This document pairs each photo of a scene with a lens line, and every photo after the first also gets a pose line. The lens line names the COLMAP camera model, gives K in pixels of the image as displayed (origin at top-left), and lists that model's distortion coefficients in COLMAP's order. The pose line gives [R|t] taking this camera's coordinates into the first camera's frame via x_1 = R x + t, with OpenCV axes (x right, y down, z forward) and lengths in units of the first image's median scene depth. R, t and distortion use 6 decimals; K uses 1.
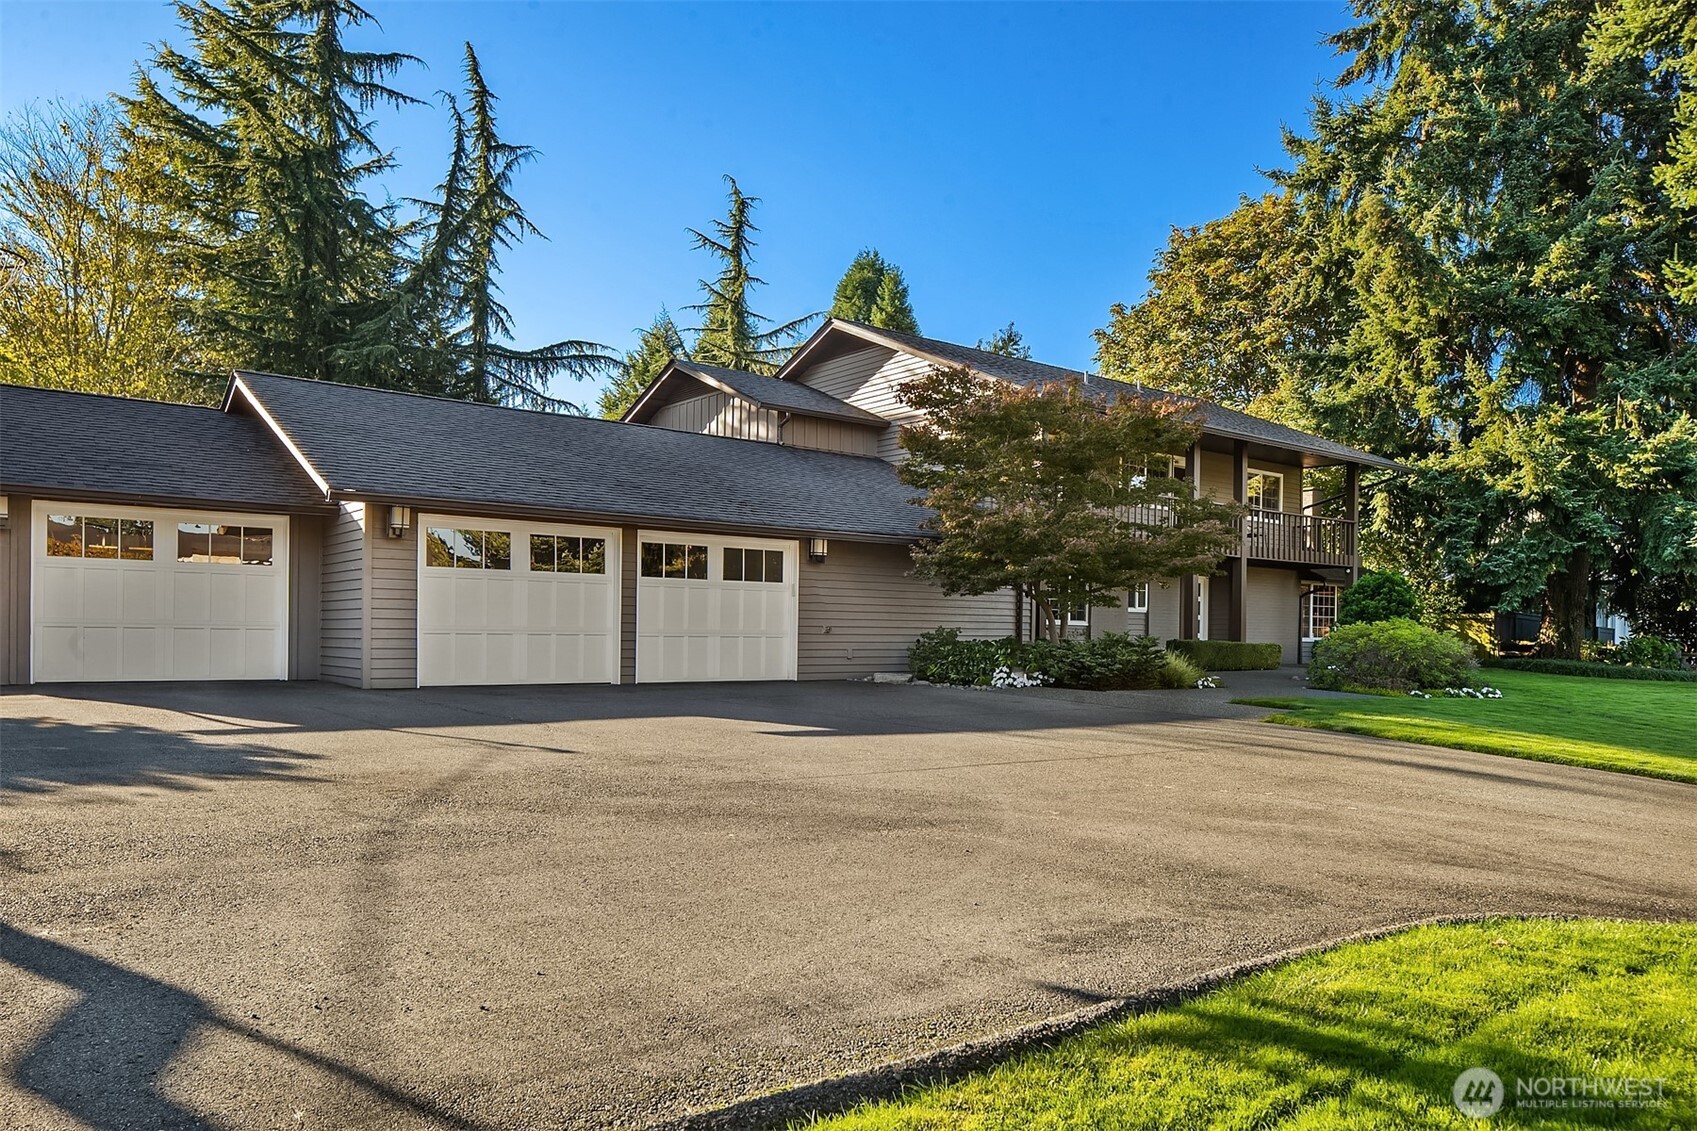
lens RADIAL K [[1145.6, 0, 846.1], [0, 1145.6, 647.8], [0, 0, 1]] dist [-0.012057, 0.005074]
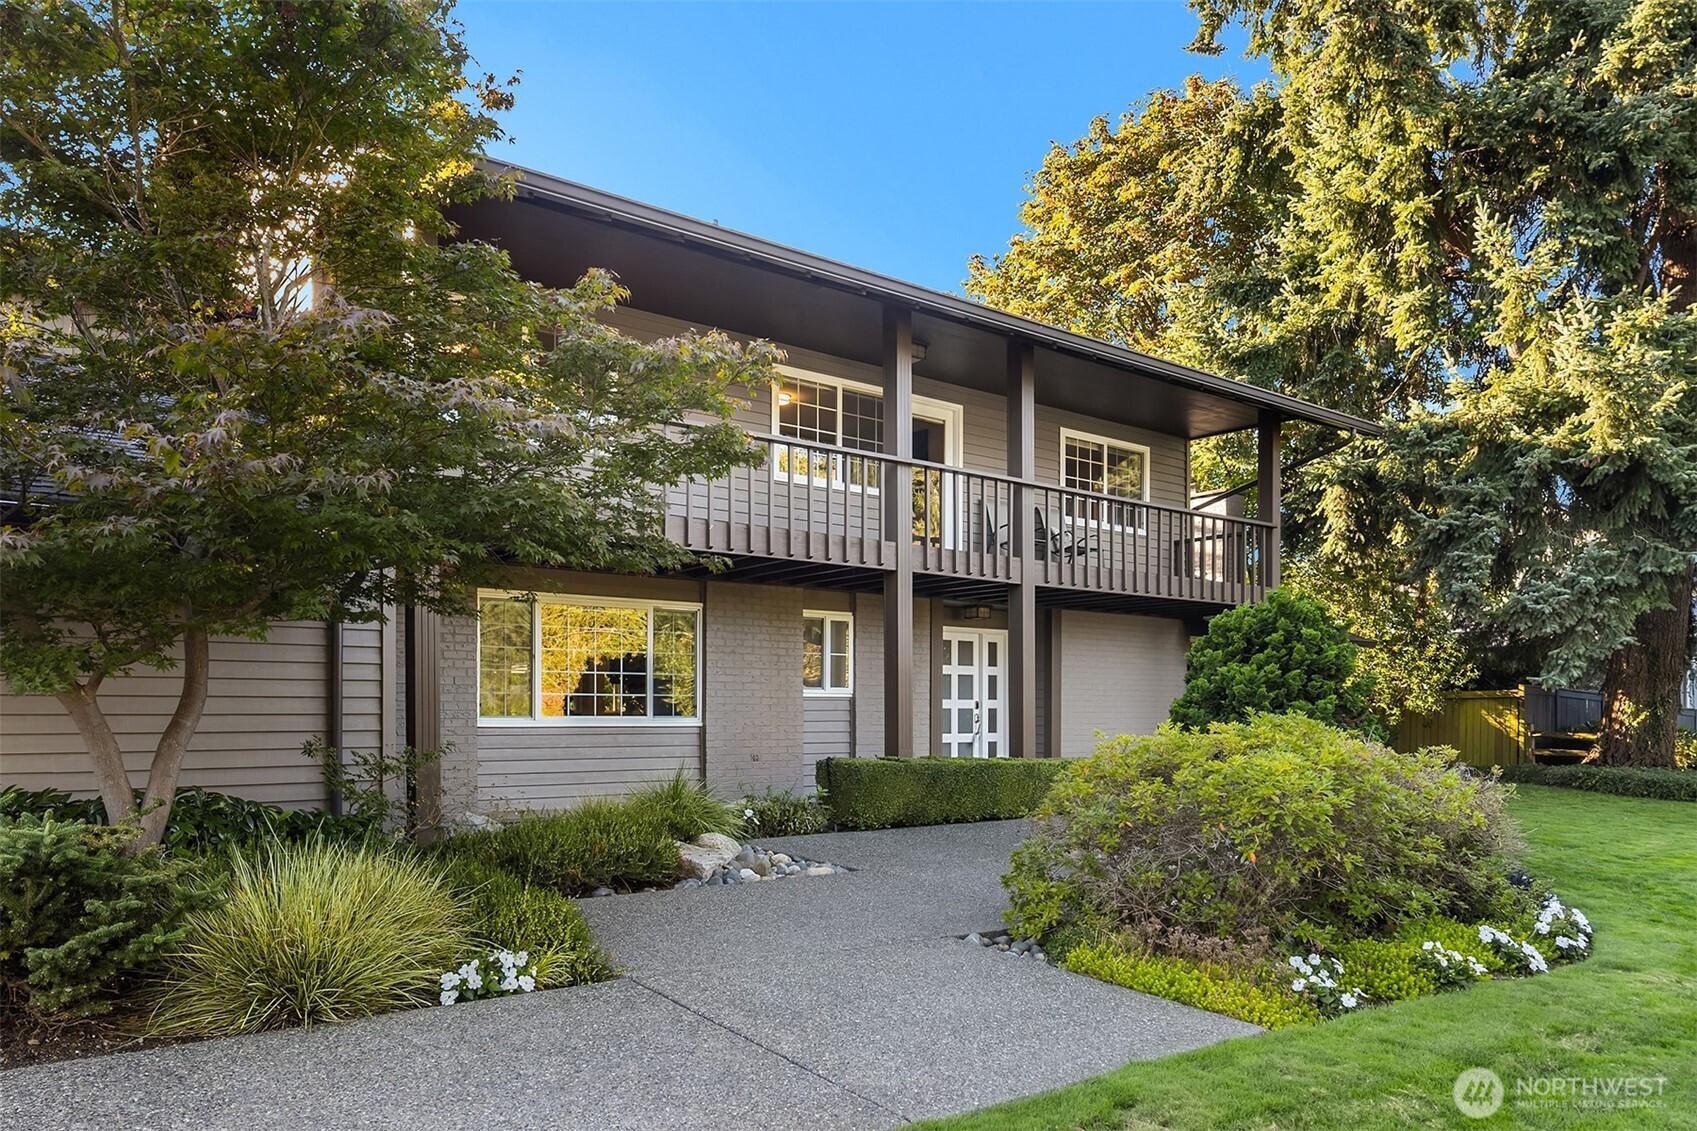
lens RADIAL K [[1145.6, 0, 842.1], [0, 1145.6, 731.4], [0, 0, 1]] dist [-0.012057, 0.005074]
pose [[0.999866, -0.012117, -0.011029, 0.243242], [0.012132, 0.999926, 0.001330, -0.015164], [0.011012, -0.001464, 0.999938, 0.450786]]
